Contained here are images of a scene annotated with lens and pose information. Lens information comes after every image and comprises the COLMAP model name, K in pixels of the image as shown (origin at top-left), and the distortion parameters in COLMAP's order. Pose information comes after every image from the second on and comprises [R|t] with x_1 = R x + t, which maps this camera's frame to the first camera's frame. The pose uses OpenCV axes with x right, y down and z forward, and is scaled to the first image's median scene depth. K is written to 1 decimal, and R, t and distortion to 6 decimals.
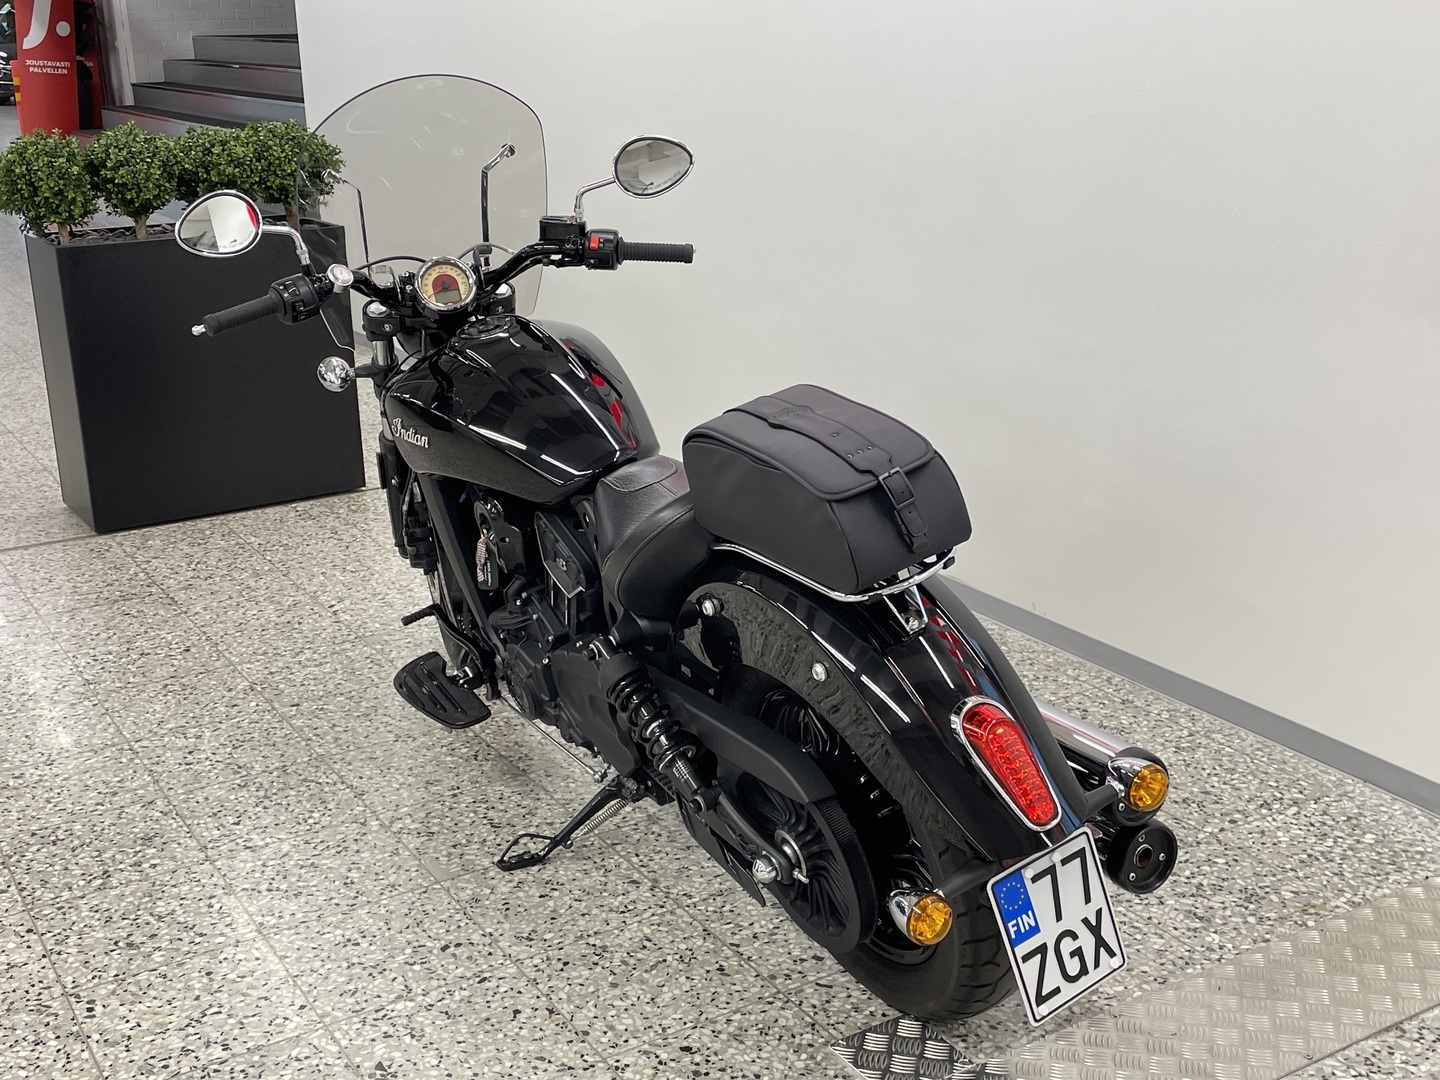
lens RADIAL K [[1681.7, 0, 720.0], [0, 1681.7, 540.0], [0, 0, 1]] dist [0.092440, -0.157529]
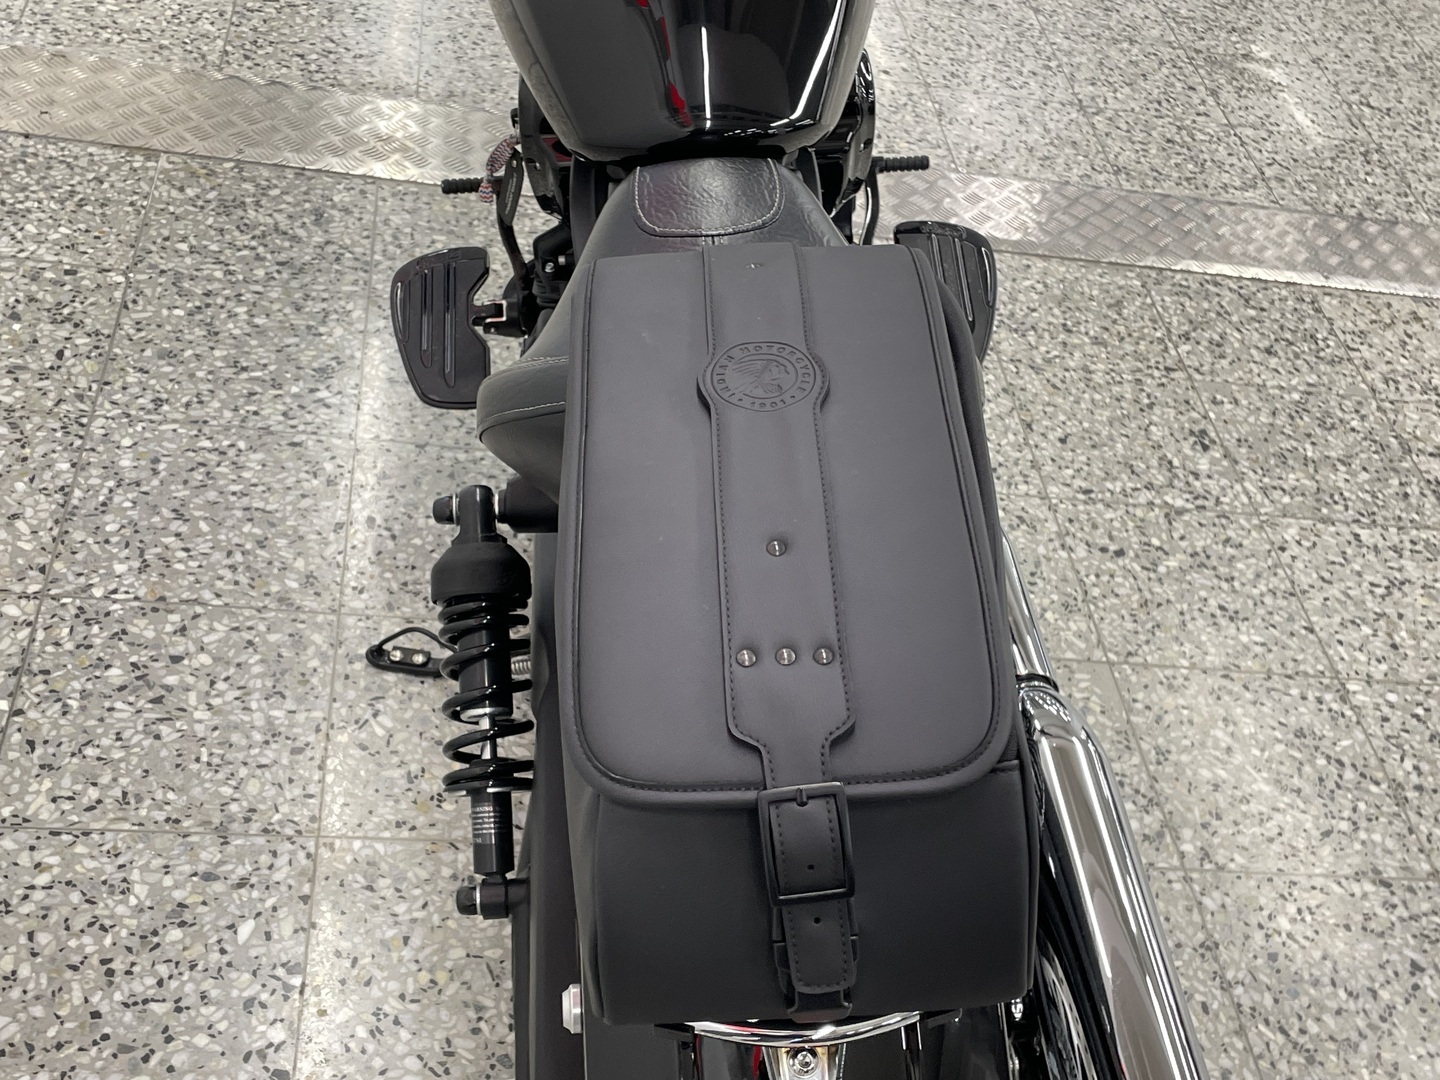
lens RADIAL K [[1681.7, 0, 720.0], [0, 1681.7, 540.0], [0, 0, 1]] dist [0.092440, -0.157529]
pose [[-0.886635, -0.405287, 0.222756, -0.173669], [-0.033720, 0.537039, 0.842883, -0.452926], [-0.461238, 0.739819, -0.489824, 1.512482]]
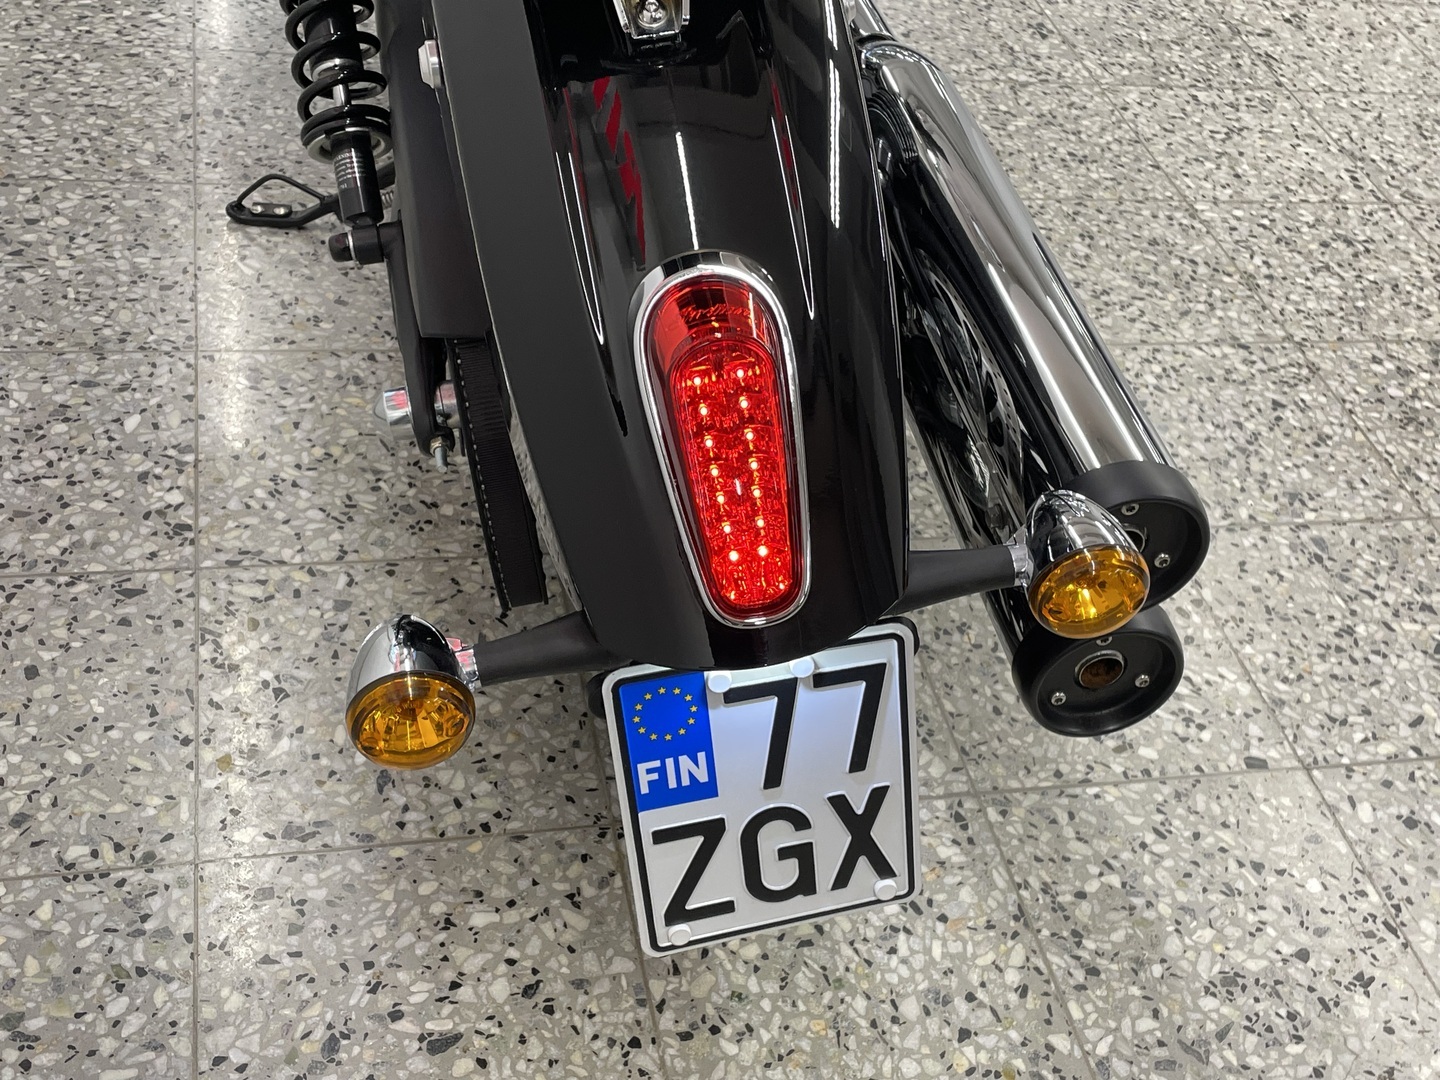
lens RADIAL K [[1681.7, 0, 720.0], [0, 1681.7, 540.0], [0, 0, 1]] dist [0.092440, -0.157529]
pose [[-0.937509, -0.310875, 0.156309, -0.247139], [-0.030334, 0.520525, 0.853307, -0.365956], [-0.346635, 0.795242, -0.497427, 1.654231]]
